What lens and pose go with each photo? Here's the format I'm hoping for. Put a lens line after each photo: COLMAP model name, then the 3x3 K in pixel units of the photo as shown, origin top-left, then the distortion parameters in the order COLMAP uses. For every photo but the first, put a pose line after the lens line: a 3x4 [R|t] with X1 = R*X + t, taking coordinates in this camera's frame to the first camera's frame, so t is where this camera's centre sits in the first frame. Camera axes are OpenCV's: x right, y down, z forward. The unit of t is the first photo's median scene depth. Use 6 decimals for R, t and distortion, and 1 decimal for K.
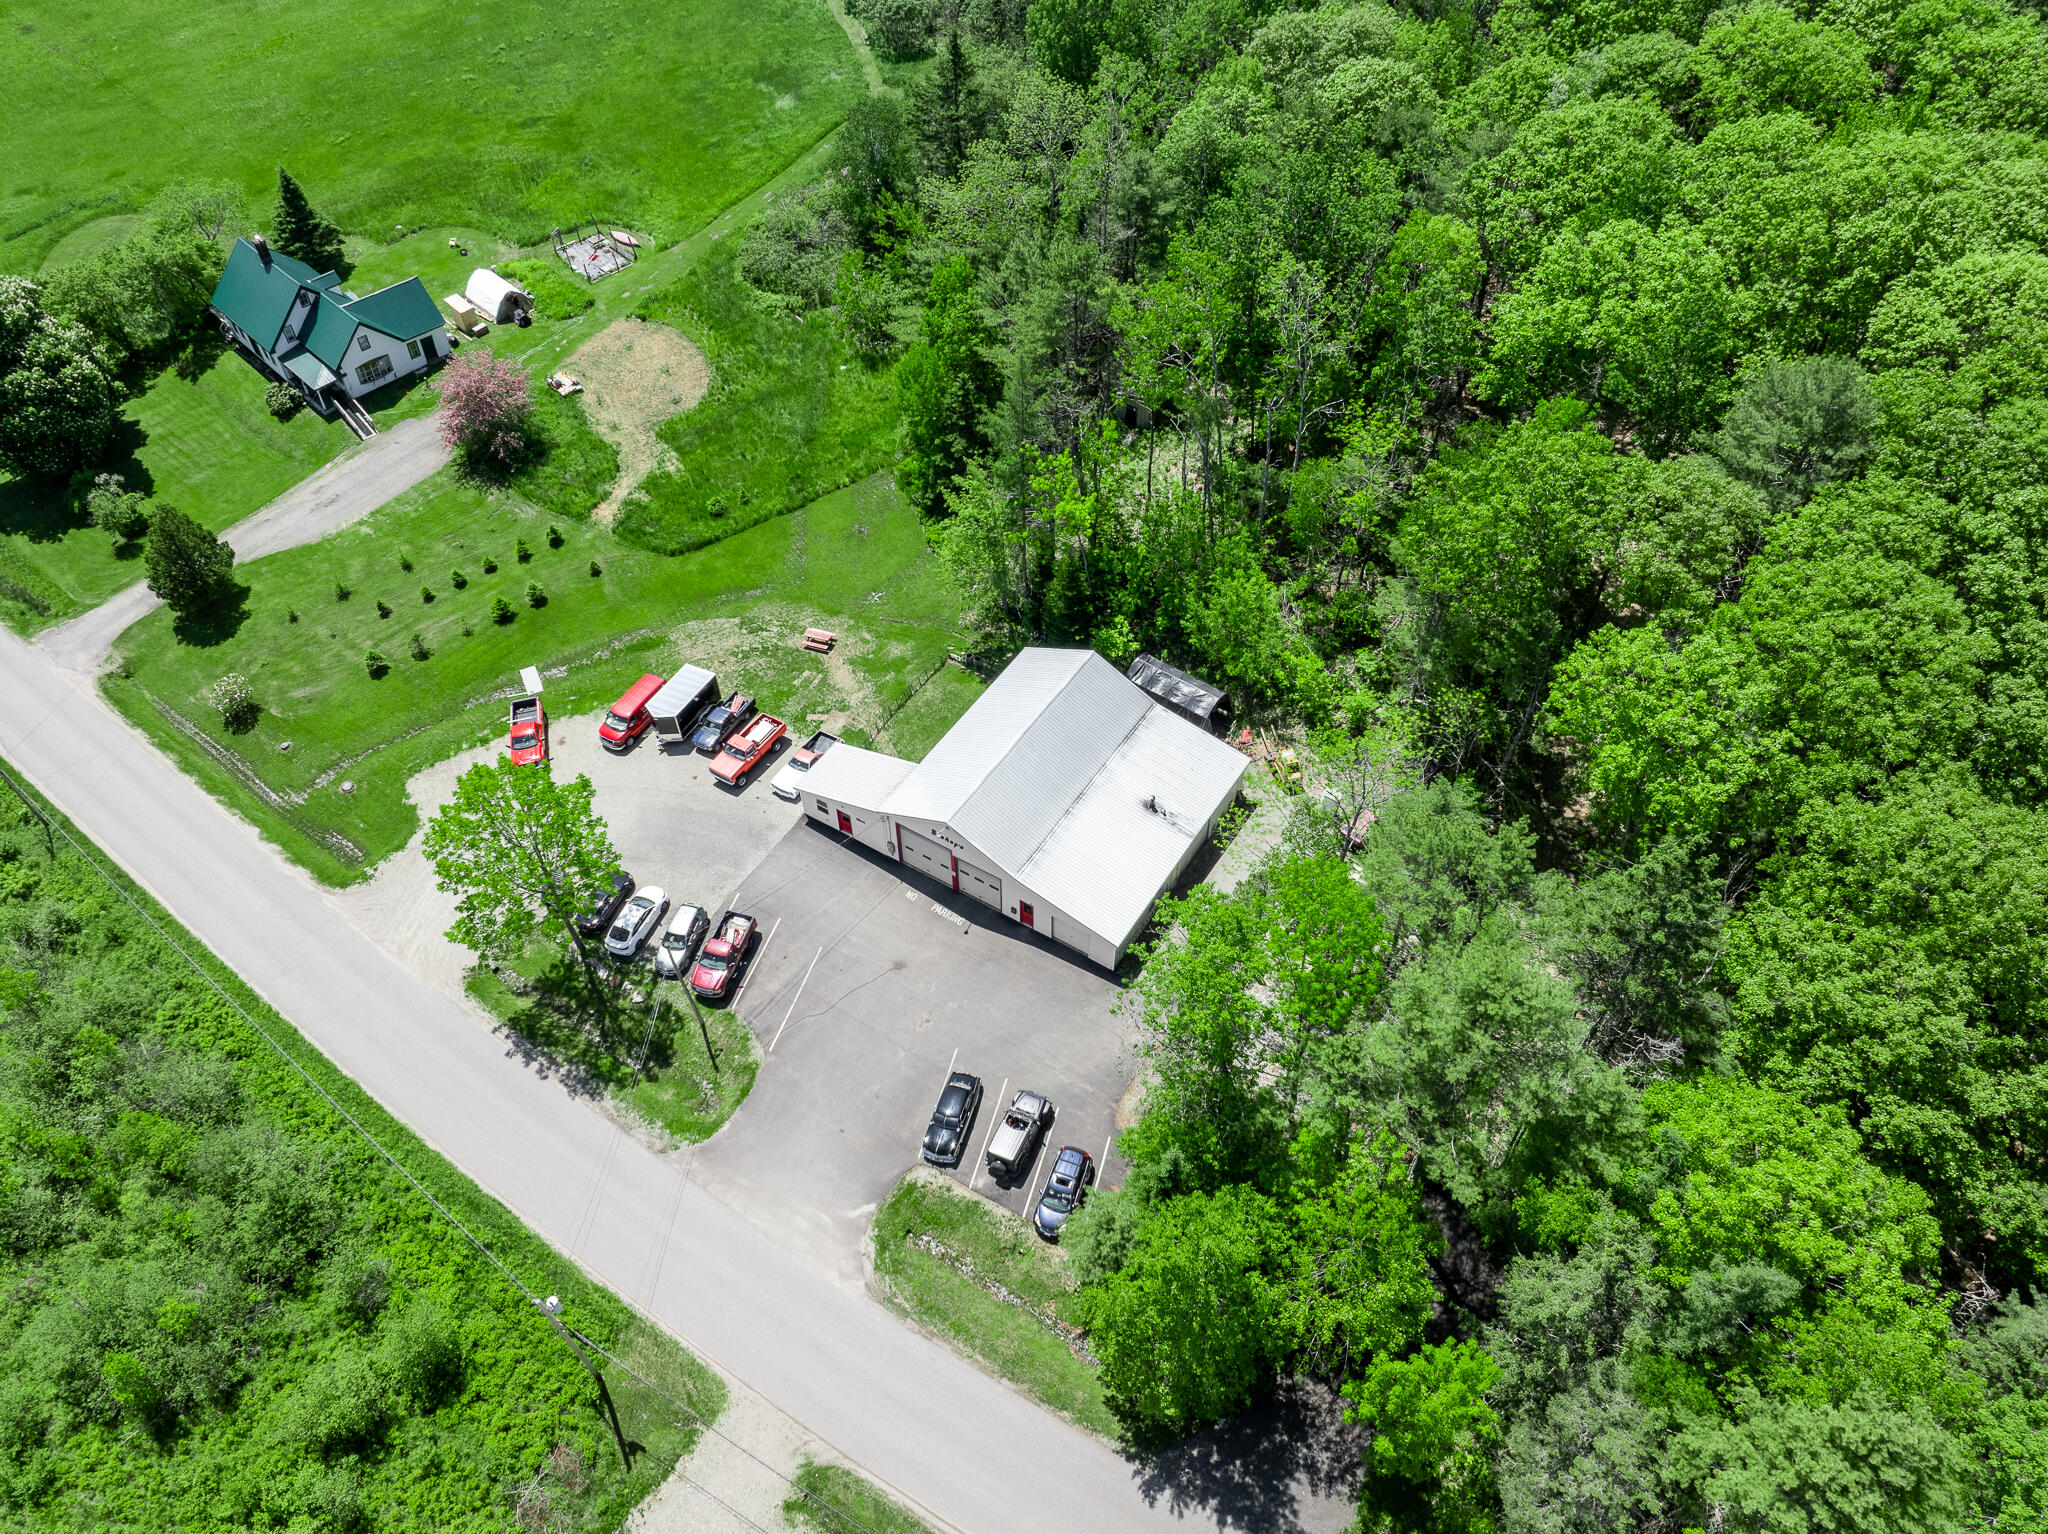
lens RADIAL K [[1474.7, 0, 1025.2], [0, 1474.7, 746.6], [0, 0, 1]] dist [-0.031669, -0.002238]
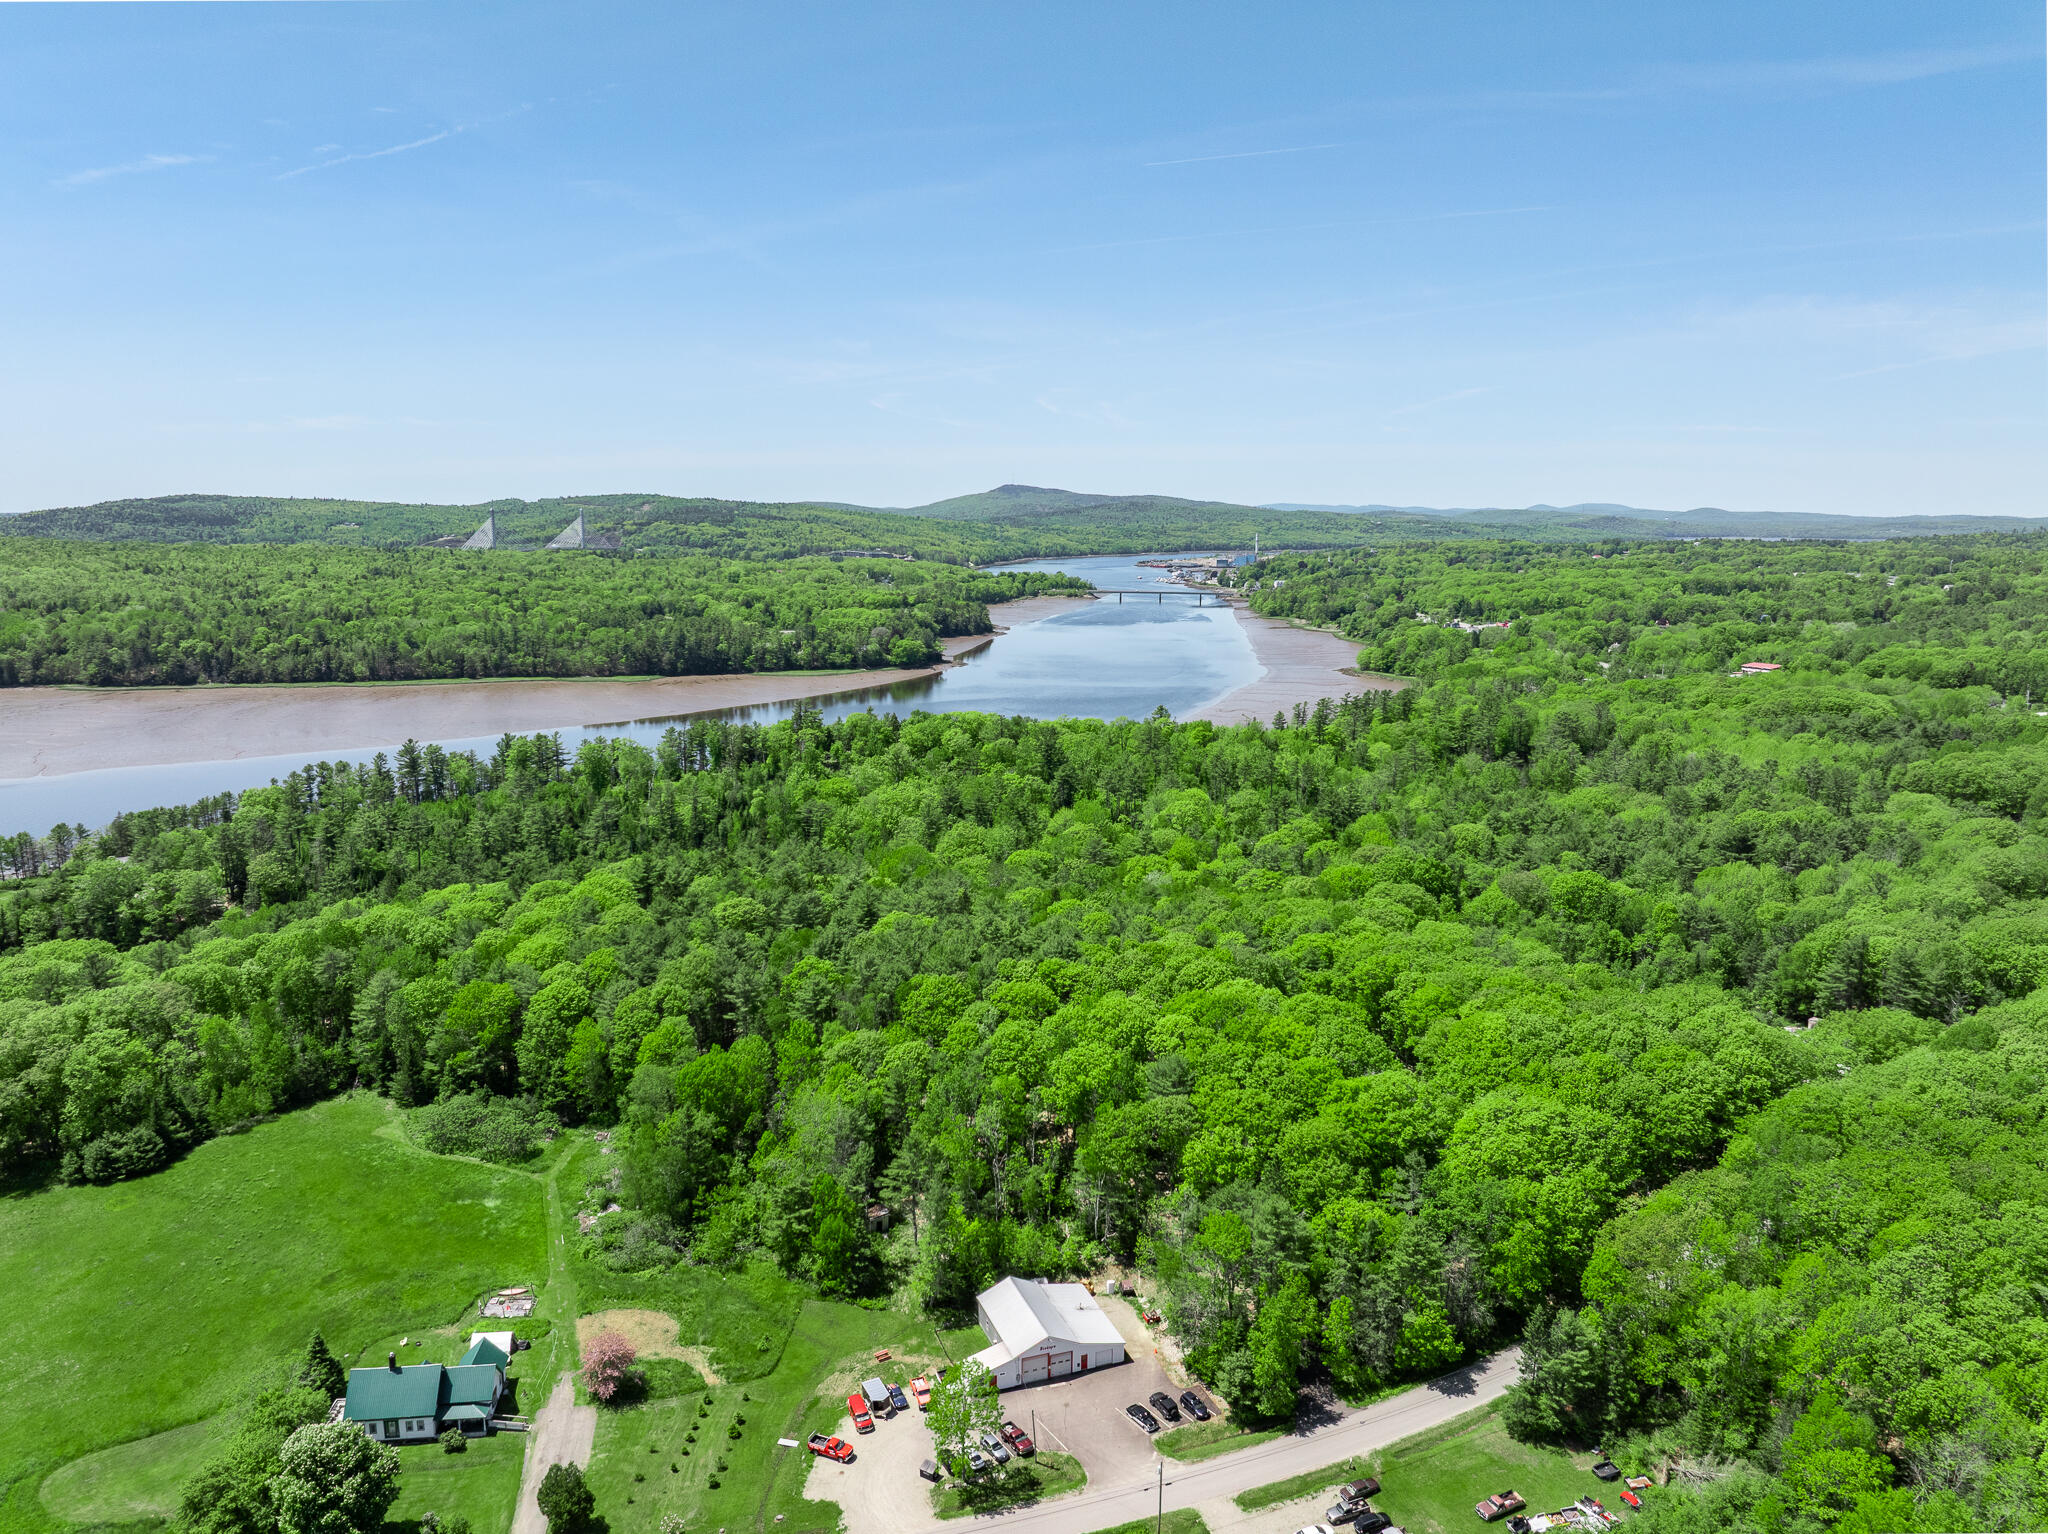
lens RADIAL K [[1454.3, 0, 1024.5], [0, 1454.3, 733.0], [0, 0, 1]] dist [-0.035577, -0.005694]
pose [[0.611932, -0.114003, 0.782651, -1.447346], [0.582808, 0.733957, -0.348771, 0.102942], [-0.534672, 0.669559, 0.515574, -0.681666]]
